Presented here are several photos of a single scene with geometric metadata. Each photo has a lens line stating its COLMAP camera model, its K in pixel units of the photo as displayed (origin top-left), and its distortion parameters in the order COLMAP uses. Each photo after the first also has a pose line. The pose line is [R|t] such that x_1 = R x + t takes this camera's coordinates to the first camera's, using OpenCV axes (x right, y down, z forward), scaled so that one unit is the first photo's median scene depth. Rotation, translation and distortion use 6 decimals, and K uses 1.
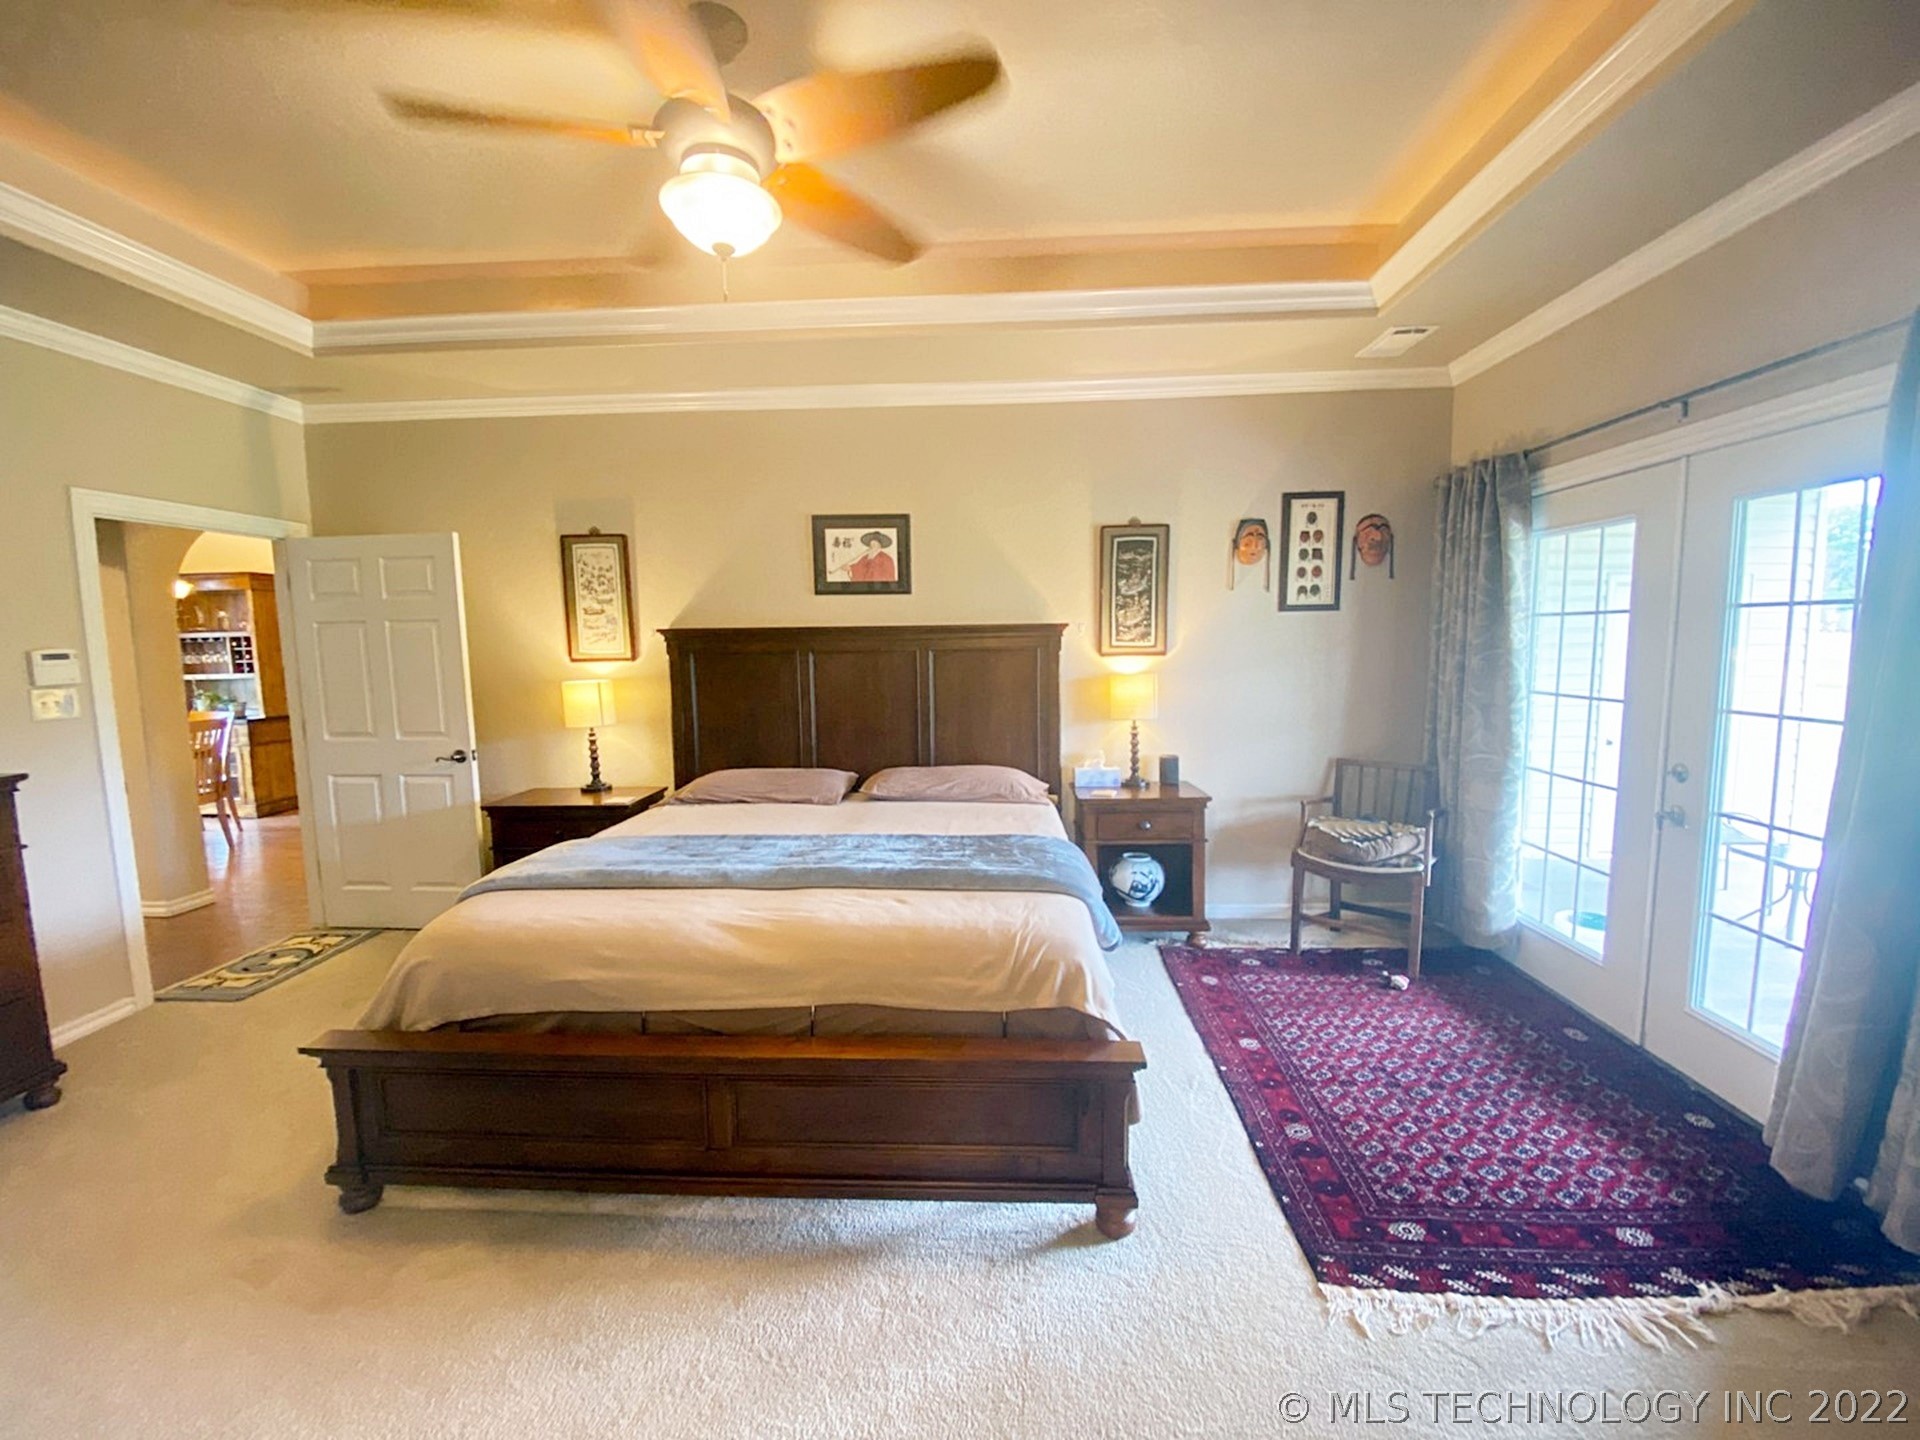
lens RADIAL K [[789.7, 0, 955.8], [0, 789.7, 714.4], [0, 0, 1]] dist [0.090421, -0.059775]
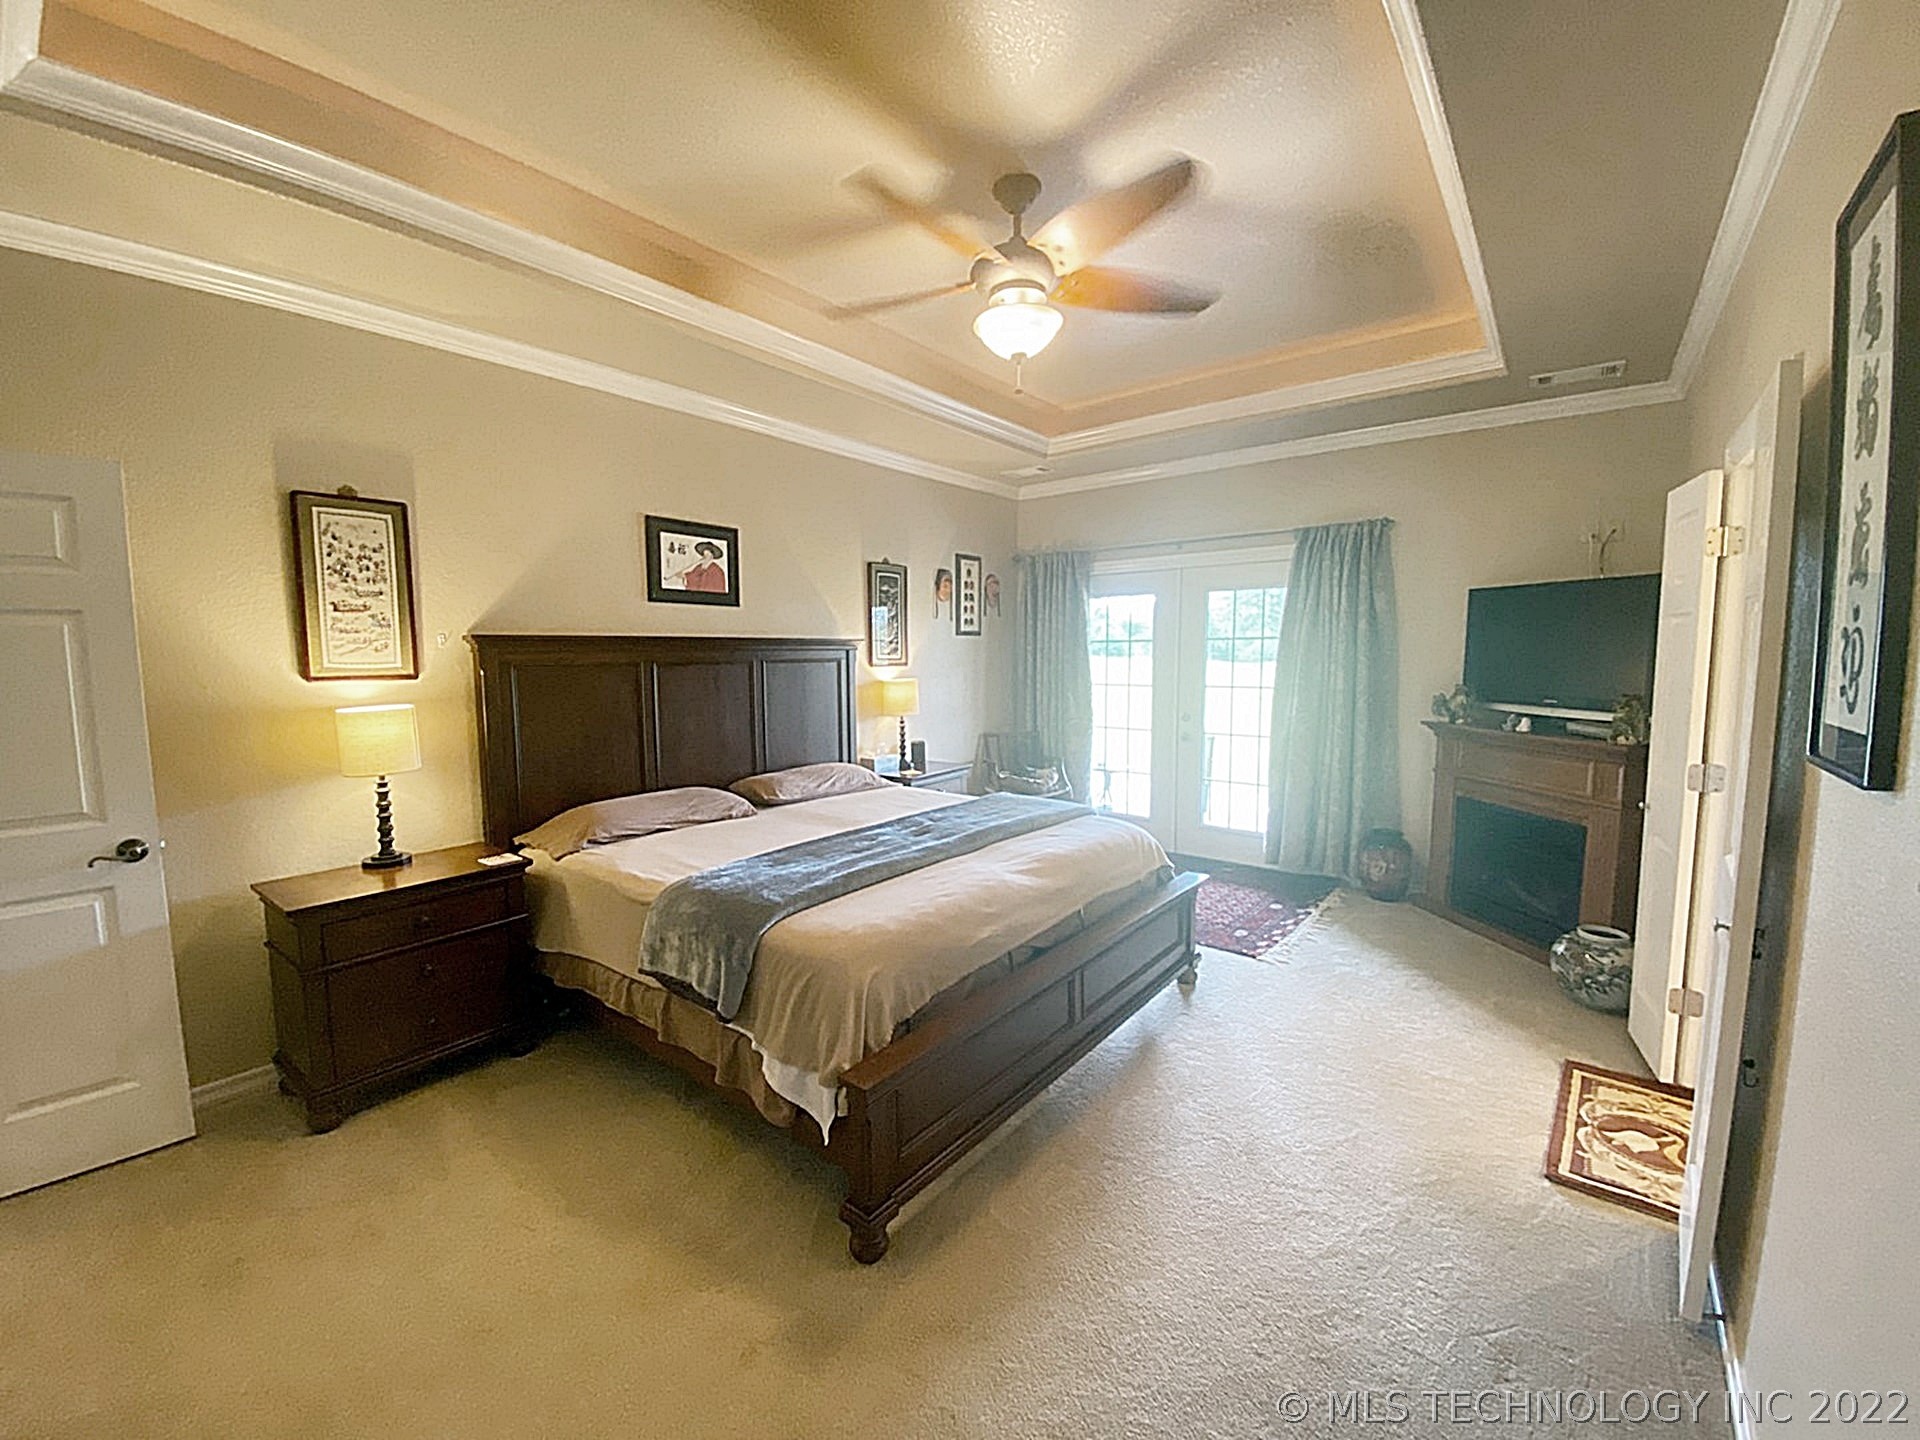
lens RADIAL K [[772.7, 0, 959.3], [0, 772.7, 726.0], [0, 0, 1]] dist [0.002595, -0.009265]
pose [[0.578098, -0.066129, 0.813283, -0.715584], [0.087456, 0.995991, 0.018820, 0.005807], [-0.811267, 0.060246, 0.581564, 0.207559]]
